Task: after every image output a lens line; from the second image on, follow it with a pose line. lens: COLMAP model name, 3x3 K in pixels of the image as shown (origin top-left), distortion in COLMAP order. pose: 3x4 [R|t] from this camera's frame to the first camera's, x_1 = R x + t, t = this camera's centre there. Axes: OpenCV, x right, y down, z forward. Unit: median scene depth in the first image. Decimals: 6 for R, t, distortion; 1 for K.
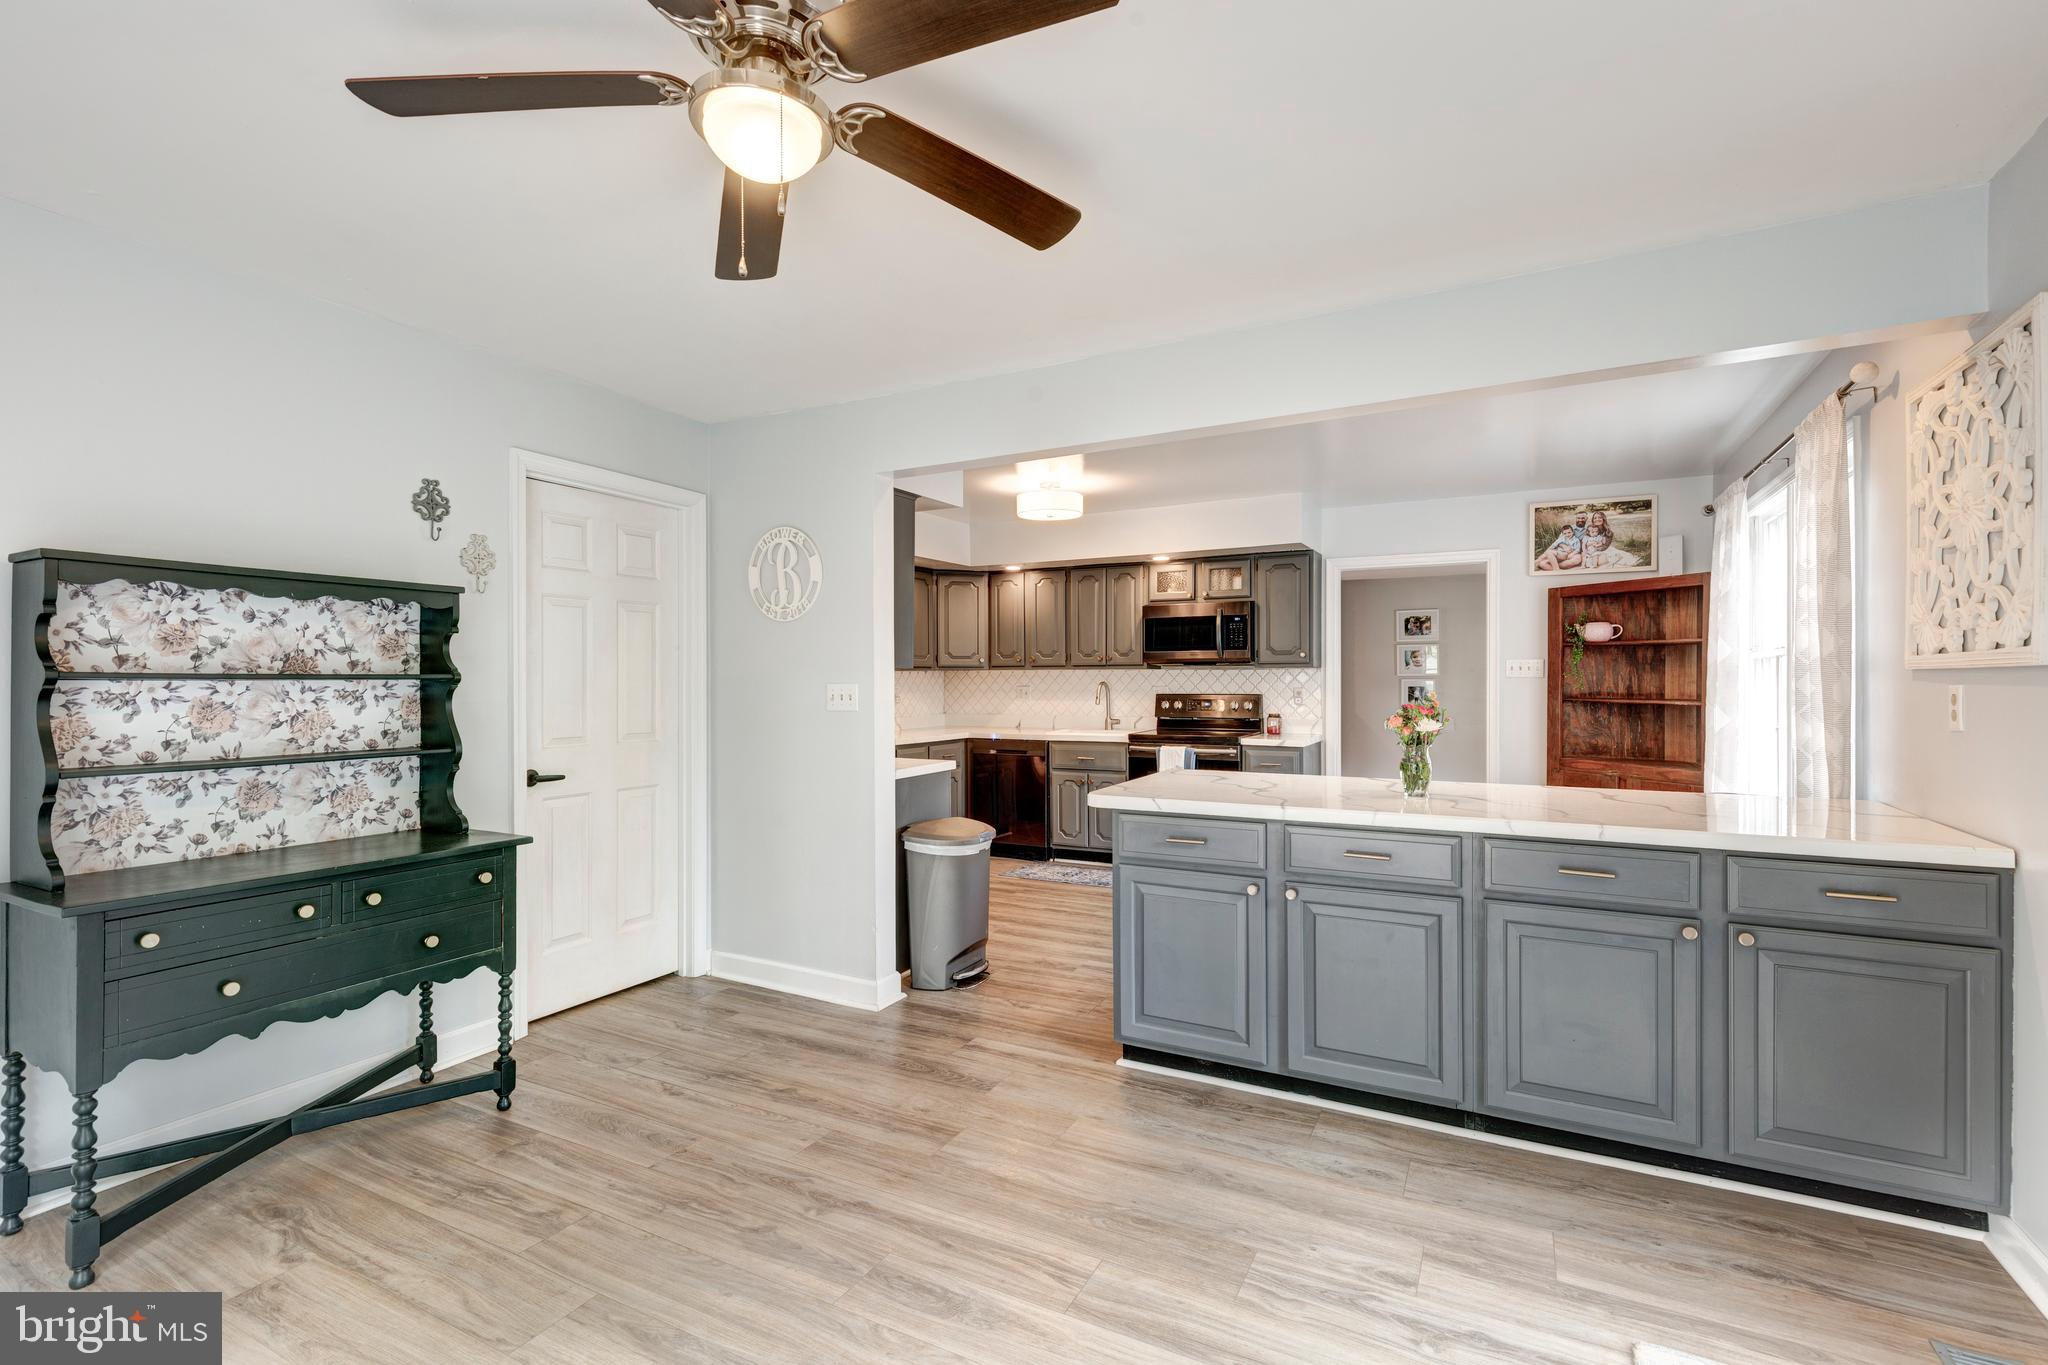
lens RADIAL K [[933.9, 0, 1028.4], [0, 933.9, 681.7], [0, 0, 1]] dist [0.004206, 0.000036]
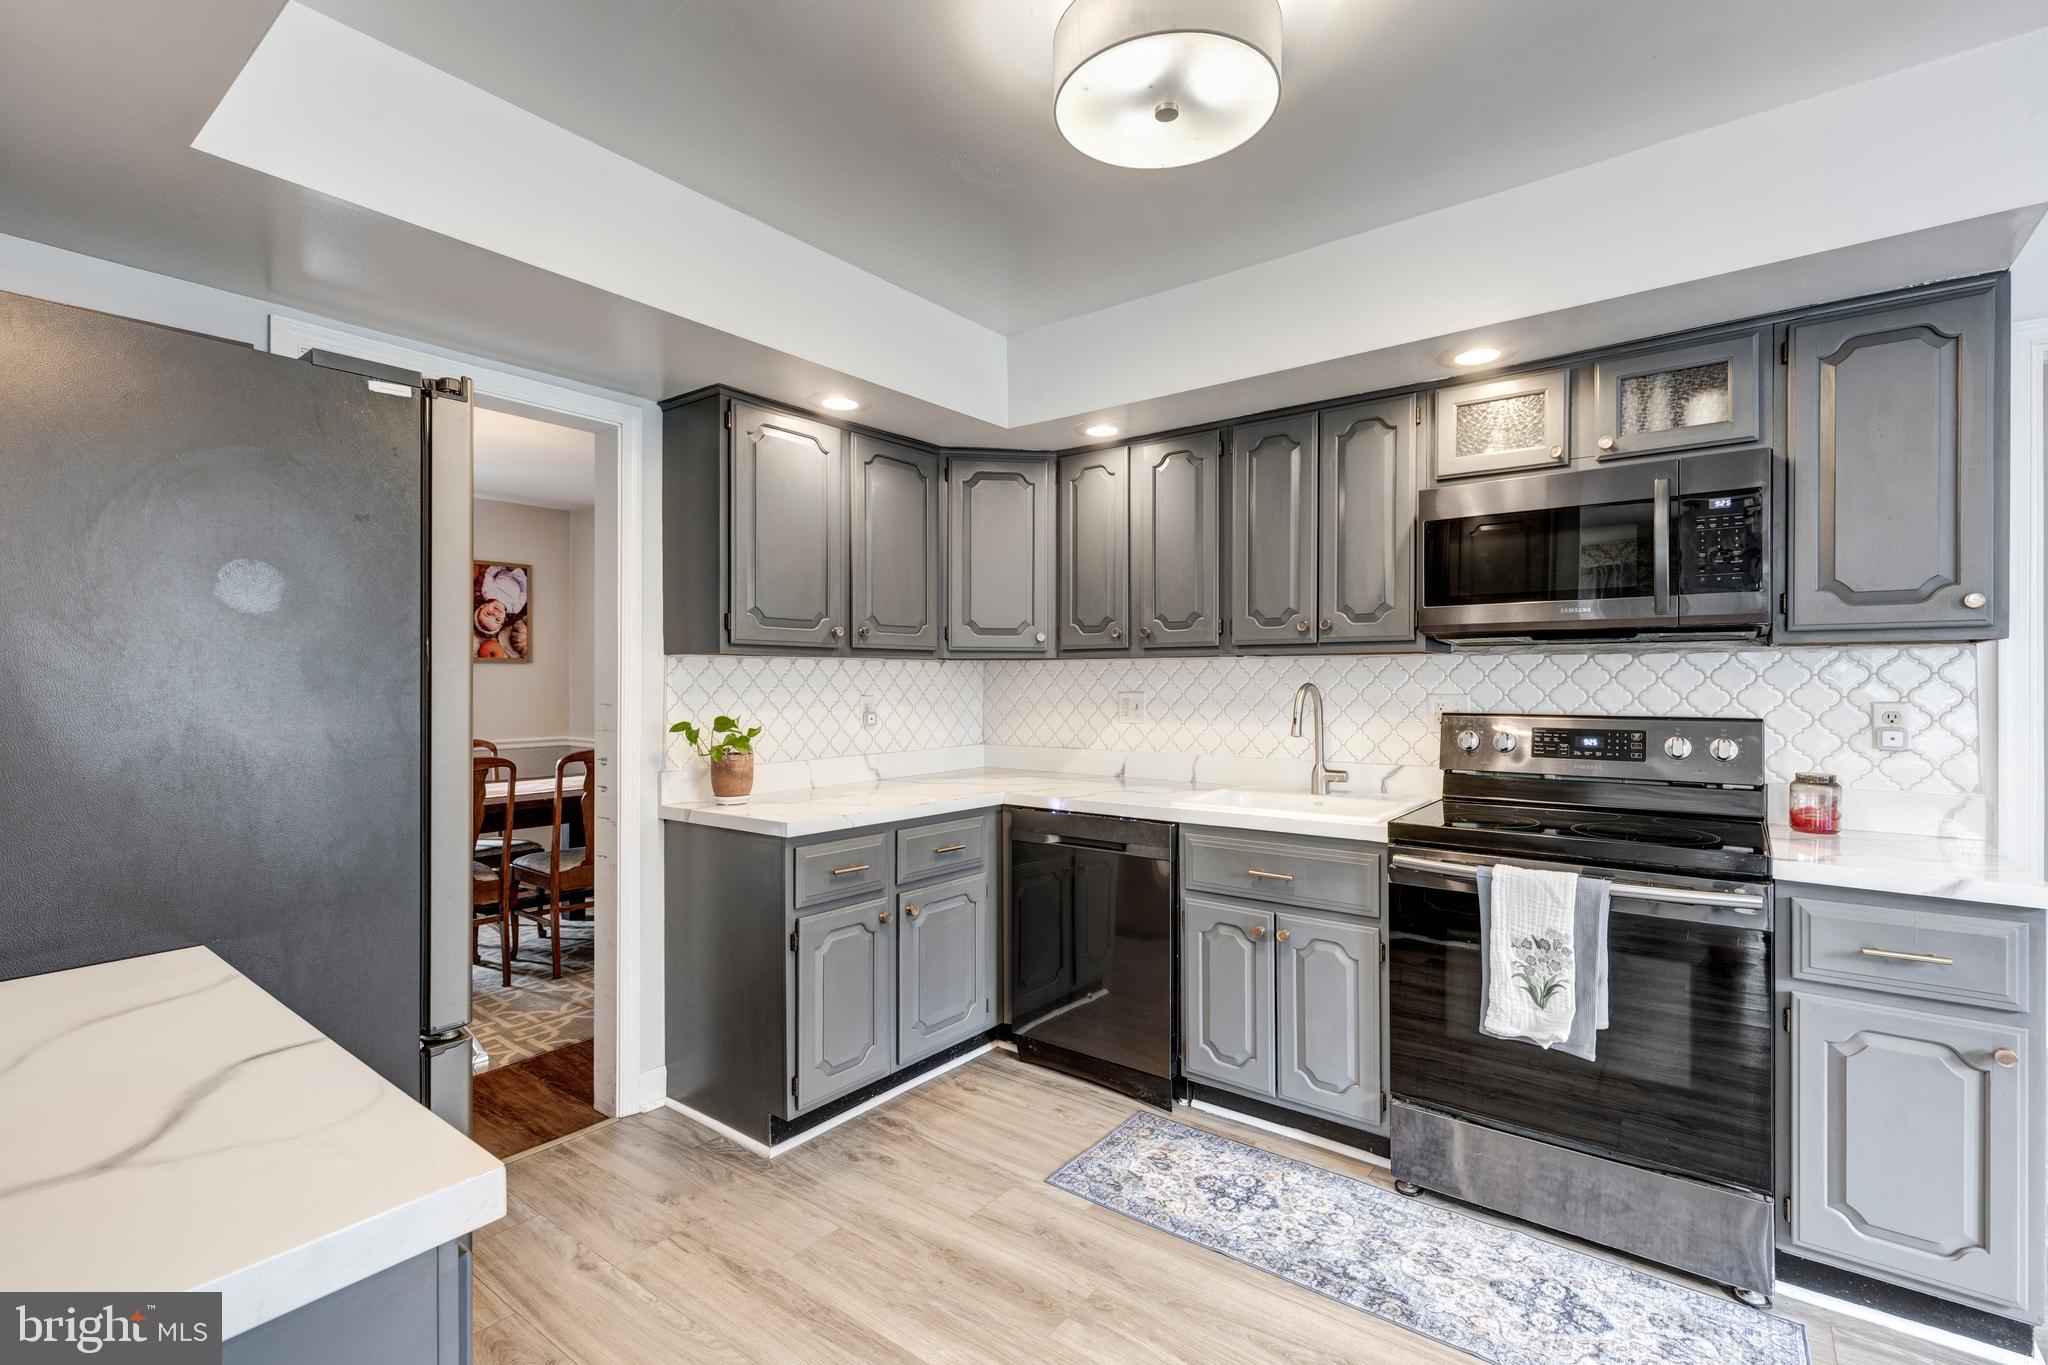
lens RADIAL K [[933.9, 0, 1028.3], [0, 933.9, 689.5], [0, 0, 1]] dist [0.004206, 0.000036]
pose [[0.986113, 0.003927, -0.166029, 0.023910], [-0.002974, 0.999978, 0.005988, 0.000595], [0.166049, -0.005411, 0.986103, 0.550554]]
